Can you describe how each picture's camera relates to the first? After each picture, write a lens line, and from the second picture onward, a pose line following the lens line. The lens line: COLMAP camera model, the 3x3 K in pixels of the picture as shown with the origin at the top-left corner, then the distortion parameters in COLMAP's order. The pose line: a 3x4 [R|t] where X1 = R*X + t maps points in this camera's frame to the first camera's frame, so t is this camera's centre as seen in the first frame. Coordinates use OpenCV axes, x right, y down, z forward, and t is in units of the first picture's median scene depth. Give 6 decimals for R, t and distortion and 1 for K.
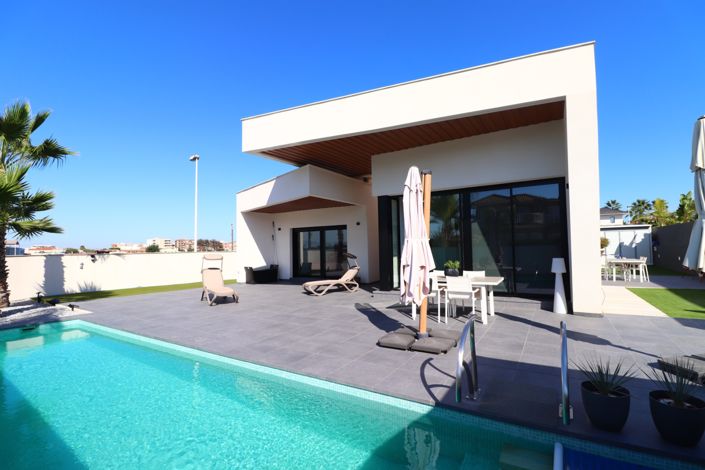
lens RADIAL K [[329.7, 0, 356.8], [0, 329.7, 233.4], [0, 0, 1]] dist [-0.002684, -0.001543]
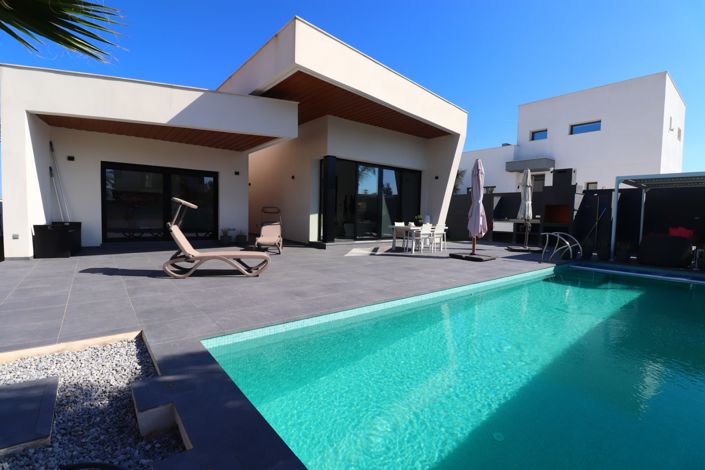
lens RADIAL K [[329.7, 0, 356.8], [0, 329.7, 233.4], [0, 0, 1]] dist [-0.002684, -0.001543]
pose [[0.314965, -0.025198, 0.948769, -0.652419], [-0.062654, 0.996915, 0.047276, 0.060642], [-0.947033, -0.074335, 0.312415, 0.387378]]
